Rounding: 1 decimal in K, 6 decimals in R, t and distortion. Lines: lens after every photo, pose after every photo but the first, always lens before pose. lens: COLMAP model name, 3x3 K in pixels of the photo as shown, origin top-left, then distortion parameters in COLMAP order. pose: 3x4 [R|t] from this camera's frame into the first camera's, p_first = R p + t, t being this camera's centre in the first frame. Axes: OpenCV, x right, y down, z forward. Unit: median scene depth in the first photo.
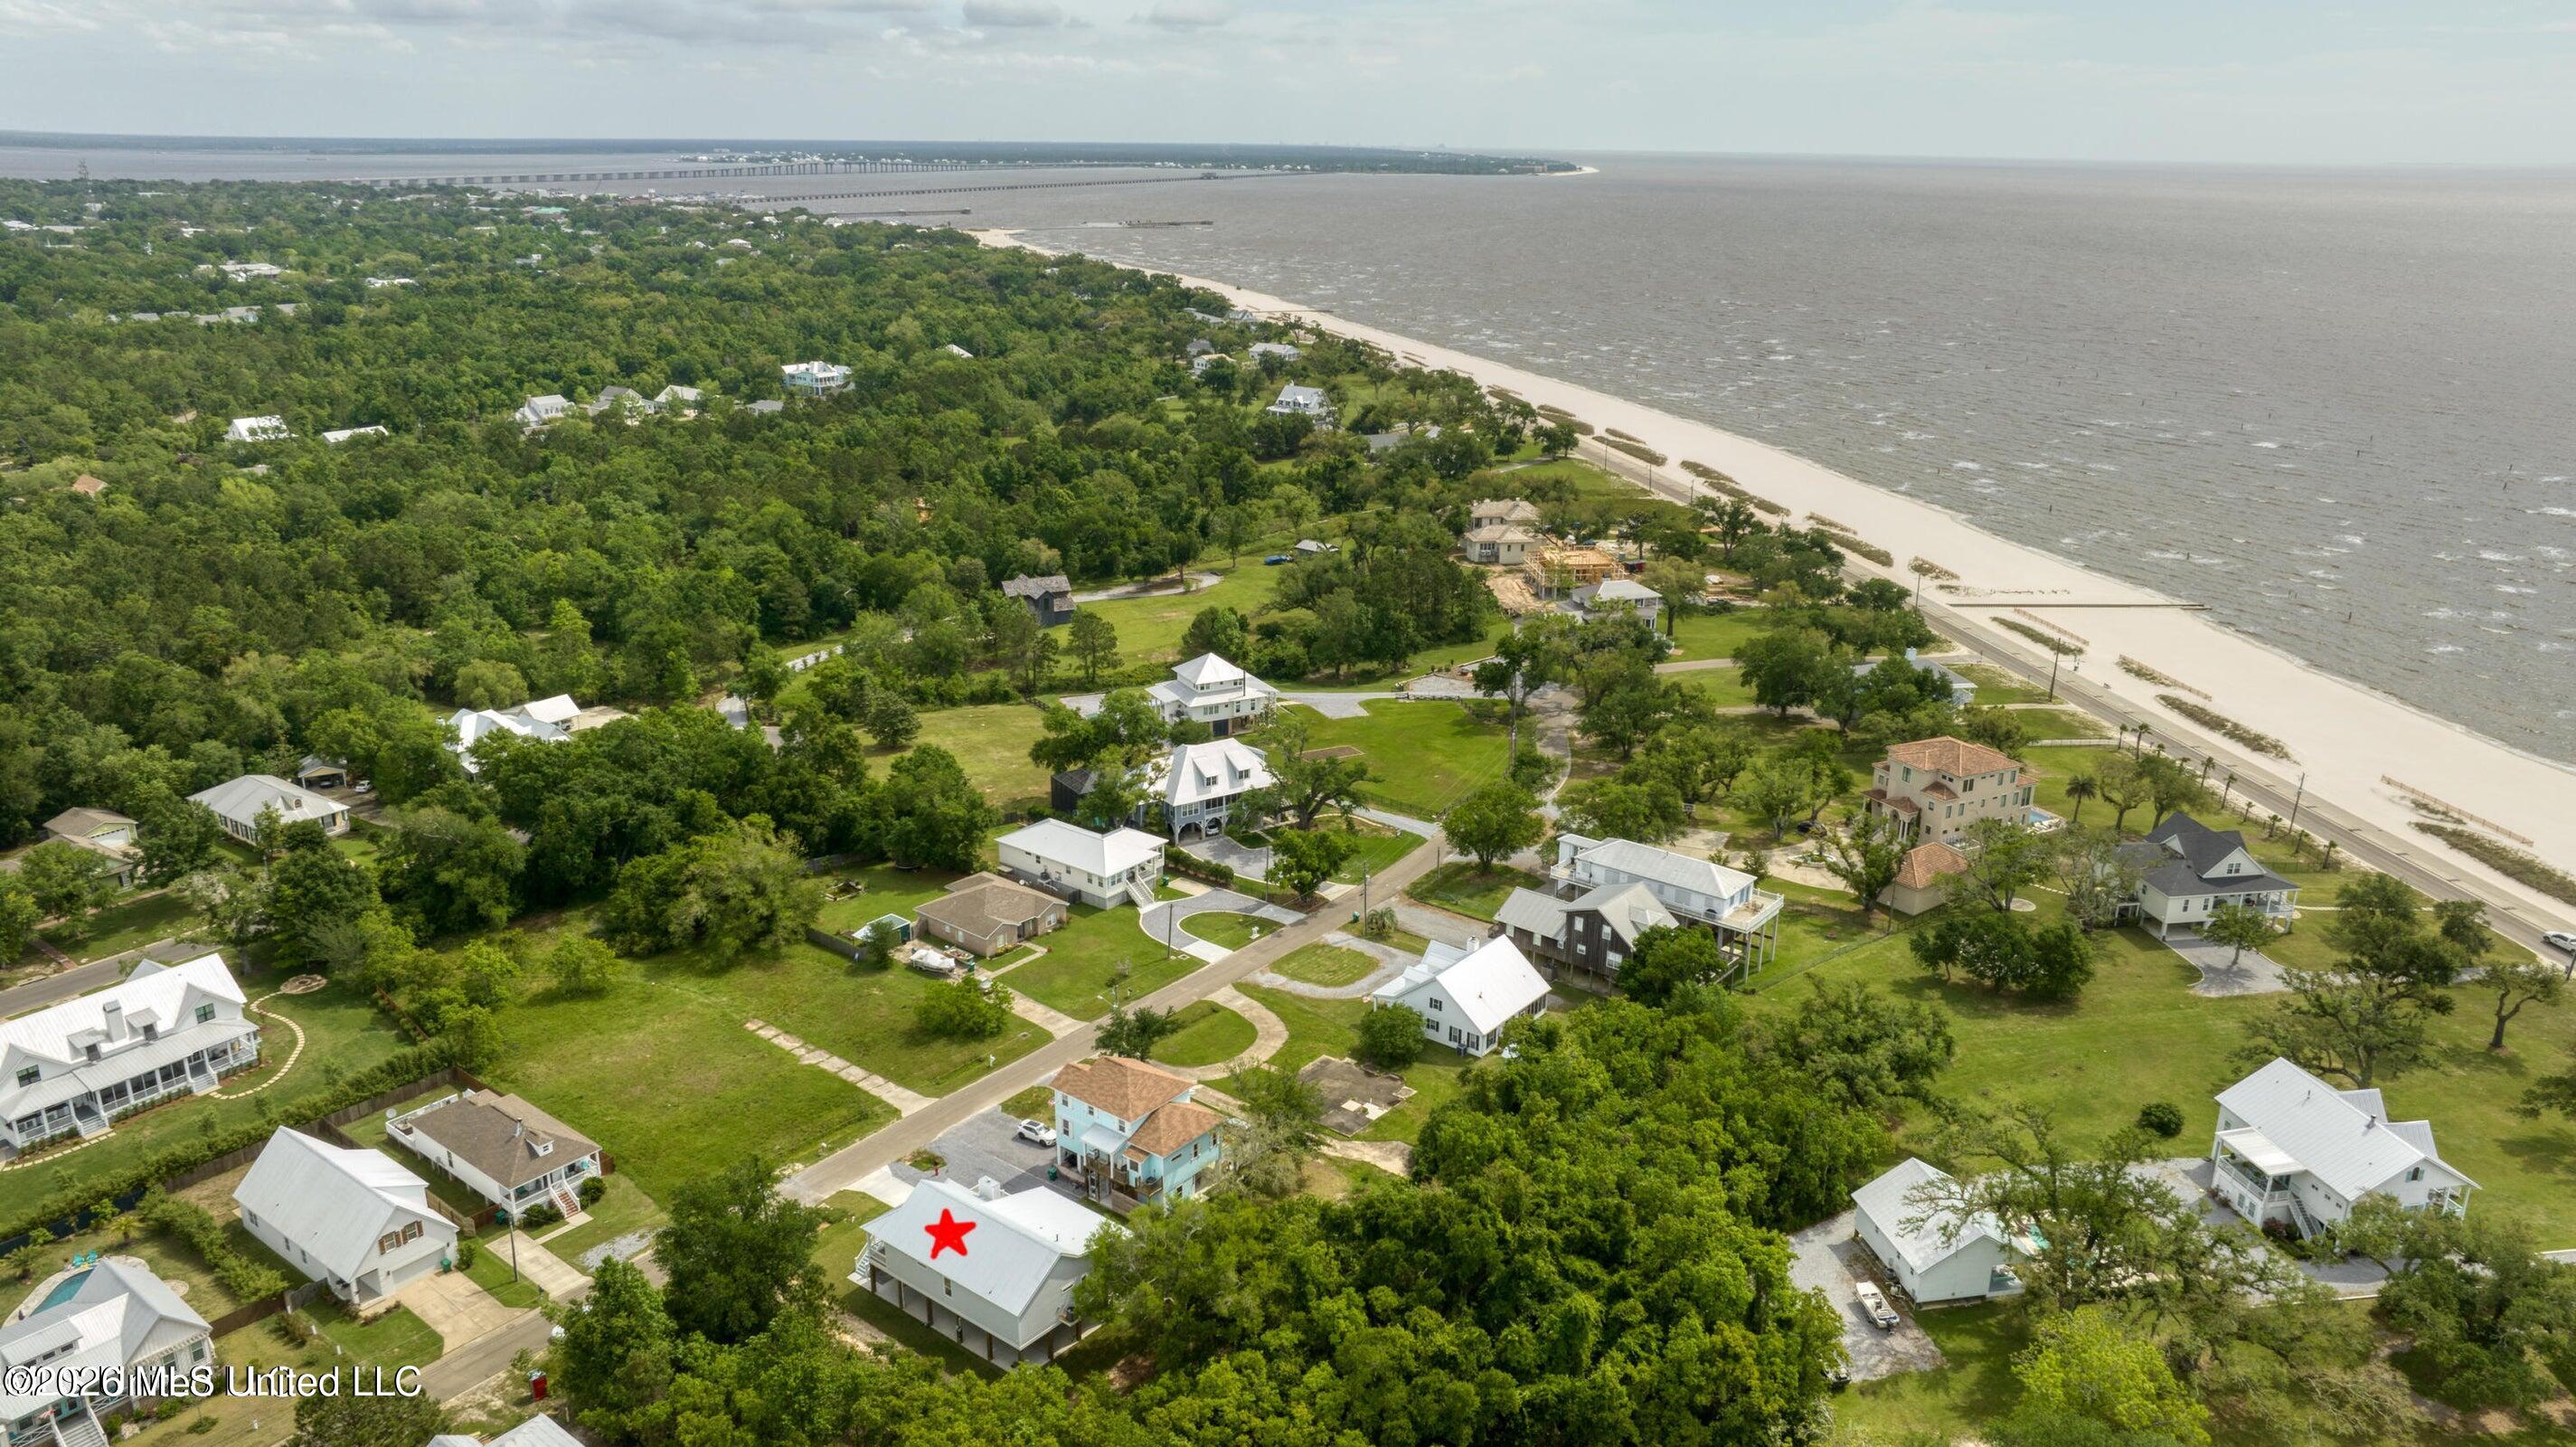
lens RADIAL K [[1810.0, 0, 1288.0], [0, 1810.0, 723.5], [0, 0, 1]] dist [-0.016926, 0.001956]
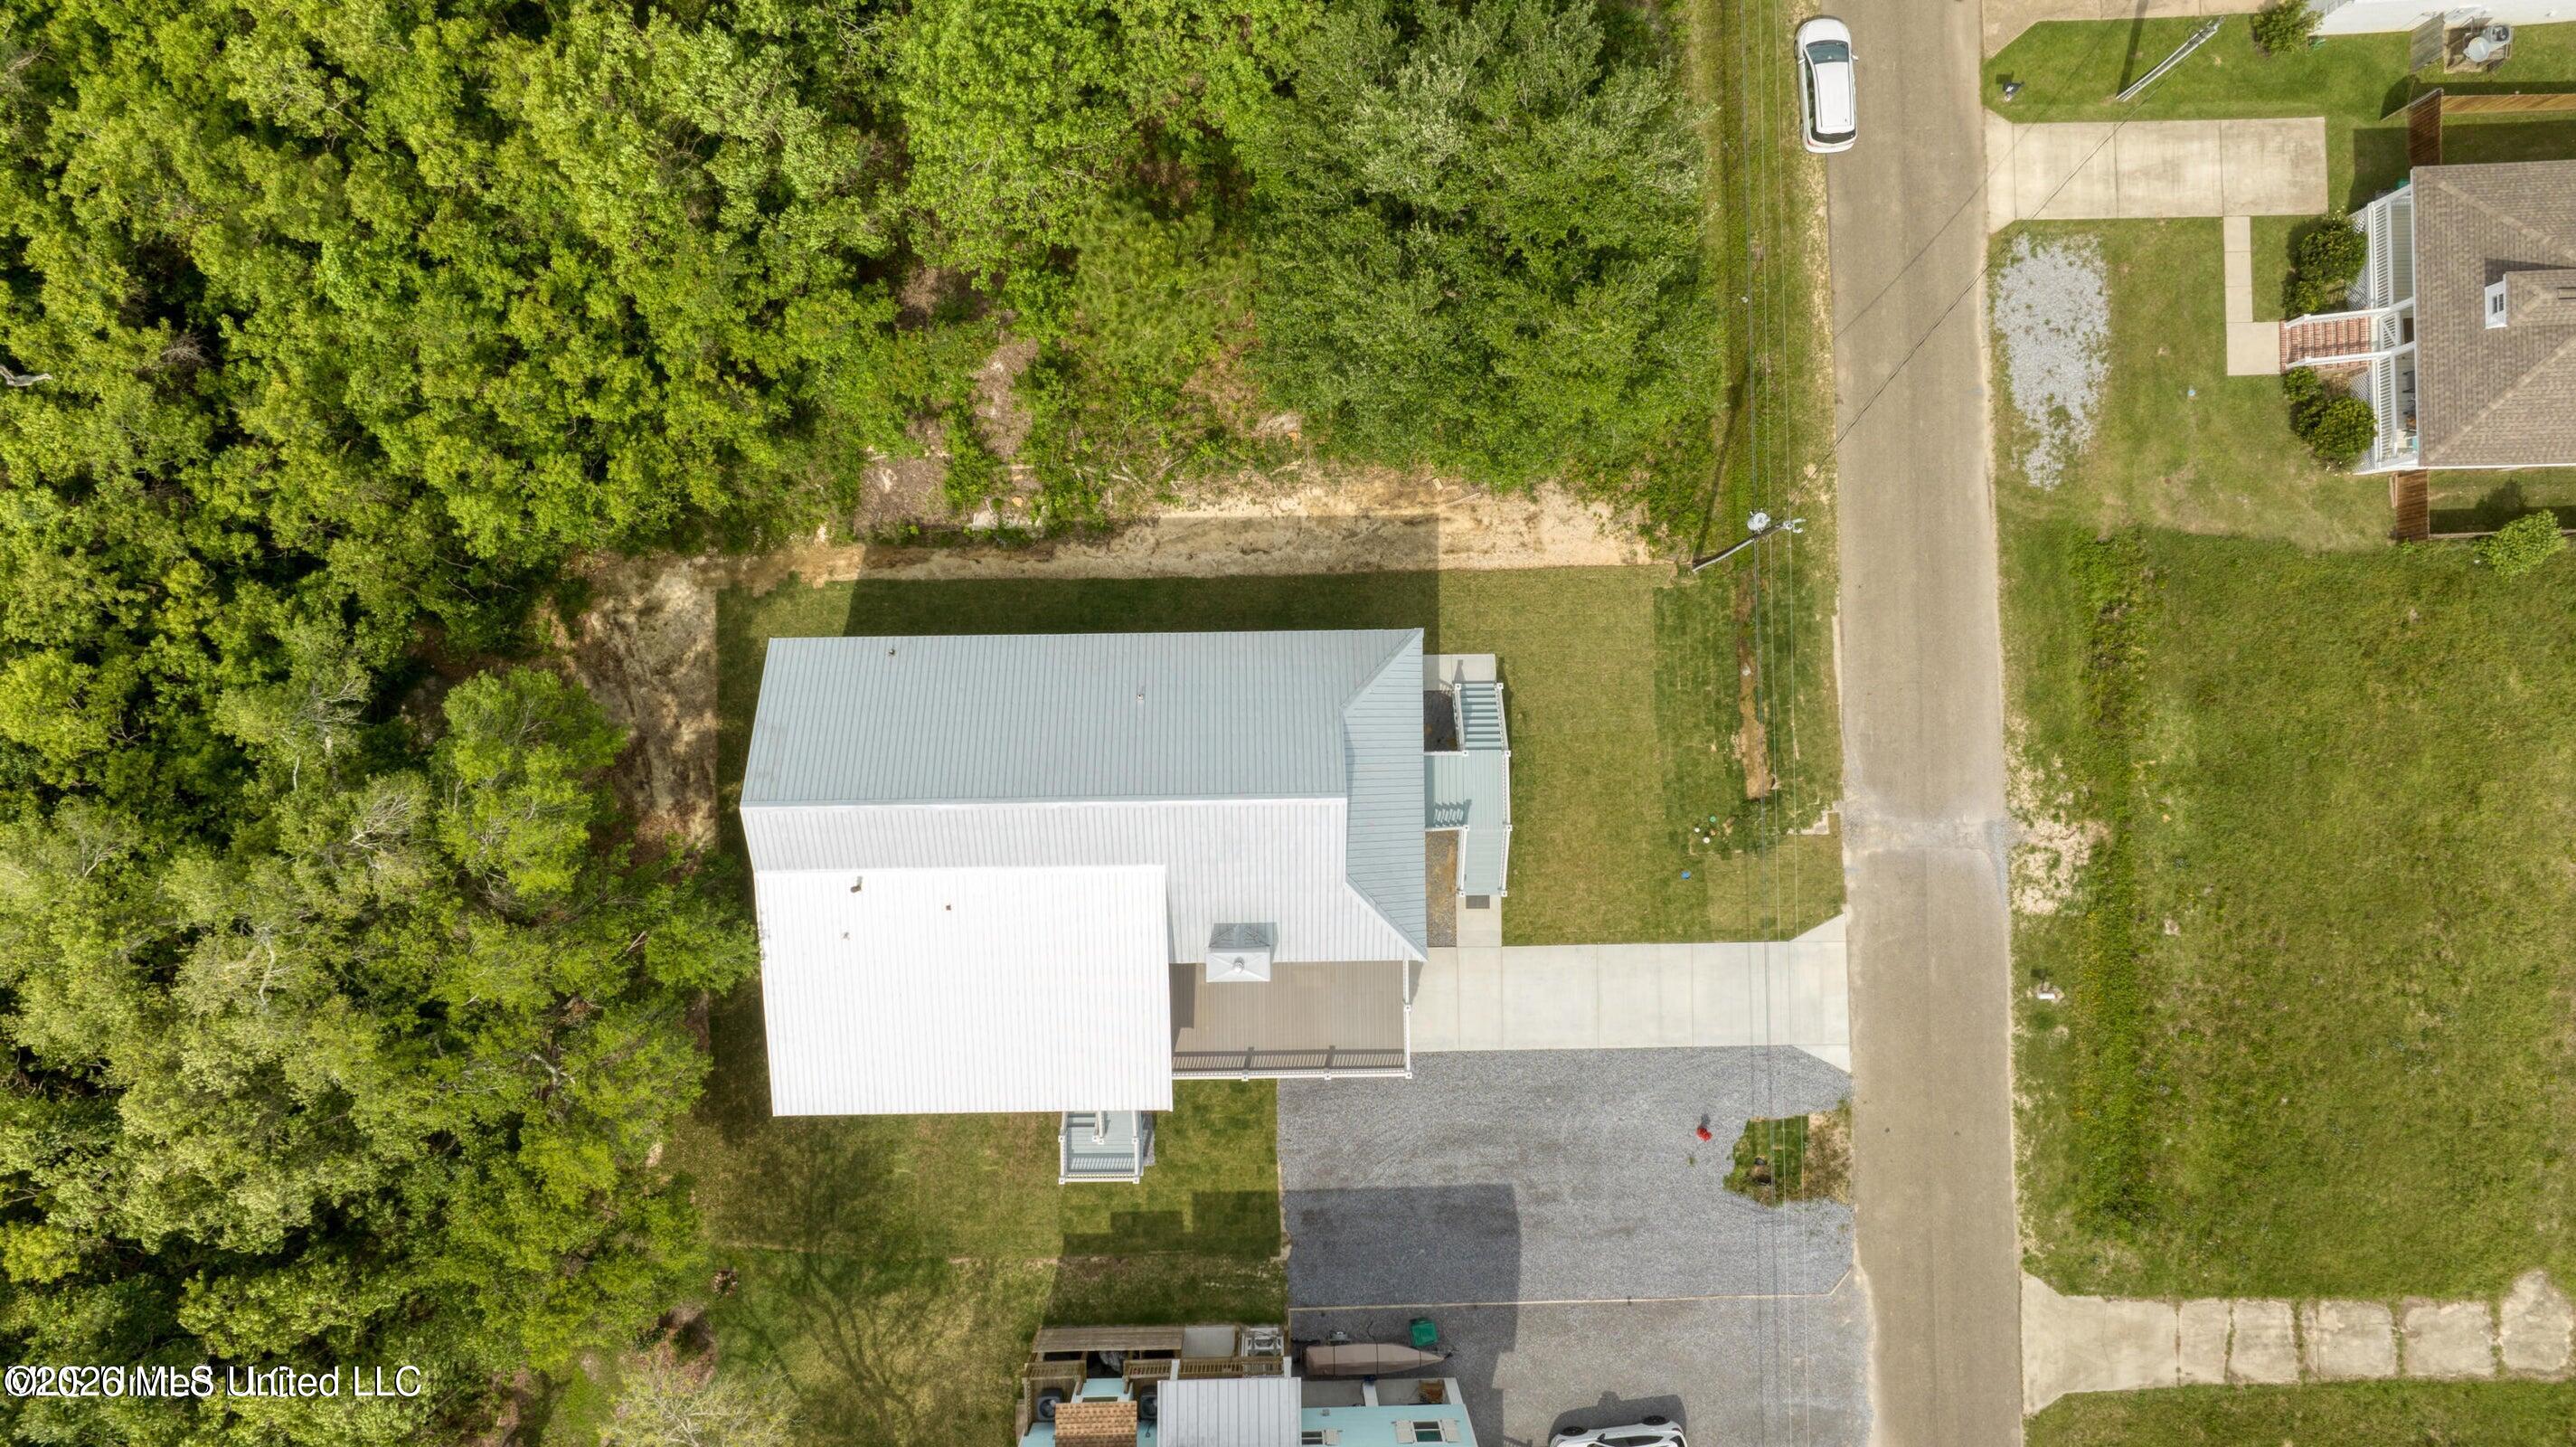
lens RADIAL K [[1810.0, 0, 1288.0], [0, 1810.0, 723.5], [0, 0, 1]] dist [-0.016926, 0.001956]
pose [[-0.772789, 0.633954, -0.030001, -0.130584], [-0.216068, -0.218352, 0.951650, -0.036864], [0.596751, 0.741906, 0.305717, 0.599173]]
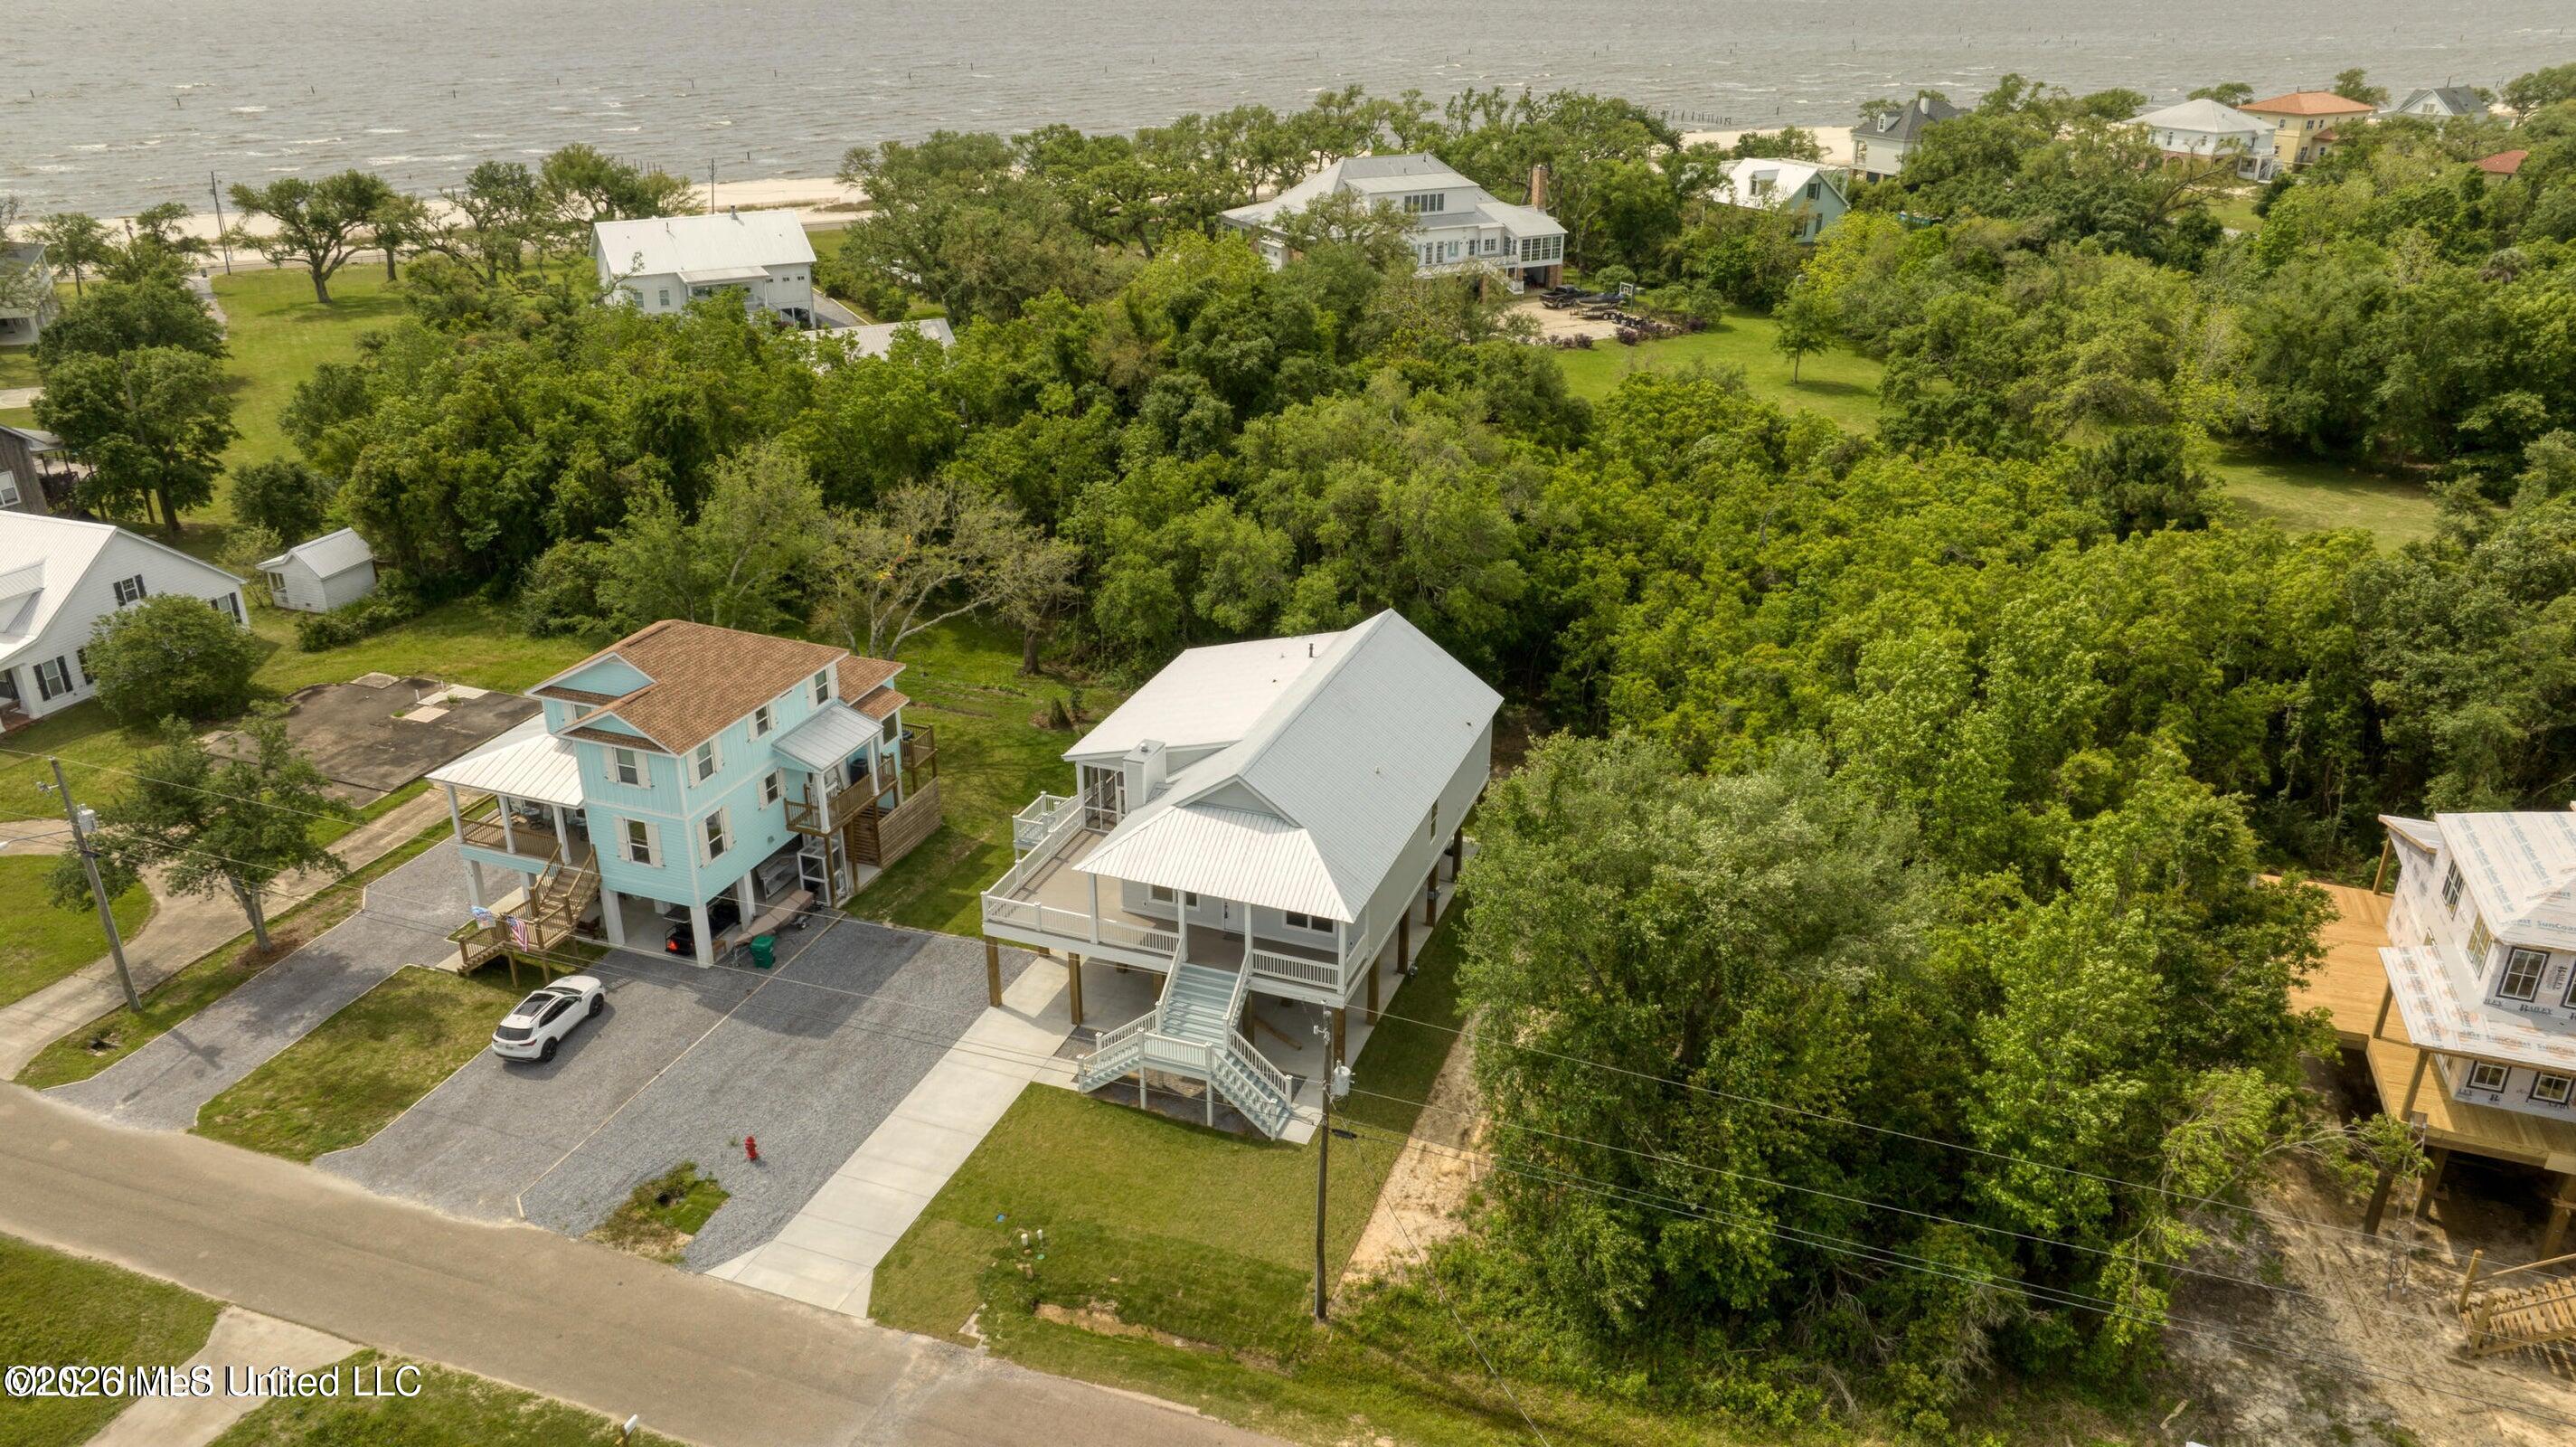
lens RADIAL K [[1810.0, 0, 1288.0], [0, 1810.0, 723.5], [0, 0, 1]] dist [-0.016926, 0.001956]
pose [[-0.310258, -0.395551, 0.864453, -0.363262], [0.284613, 0.828968, 0.481463, 0.041077], [-0.907047, 0.395413, -0.144615, 0.706949]]
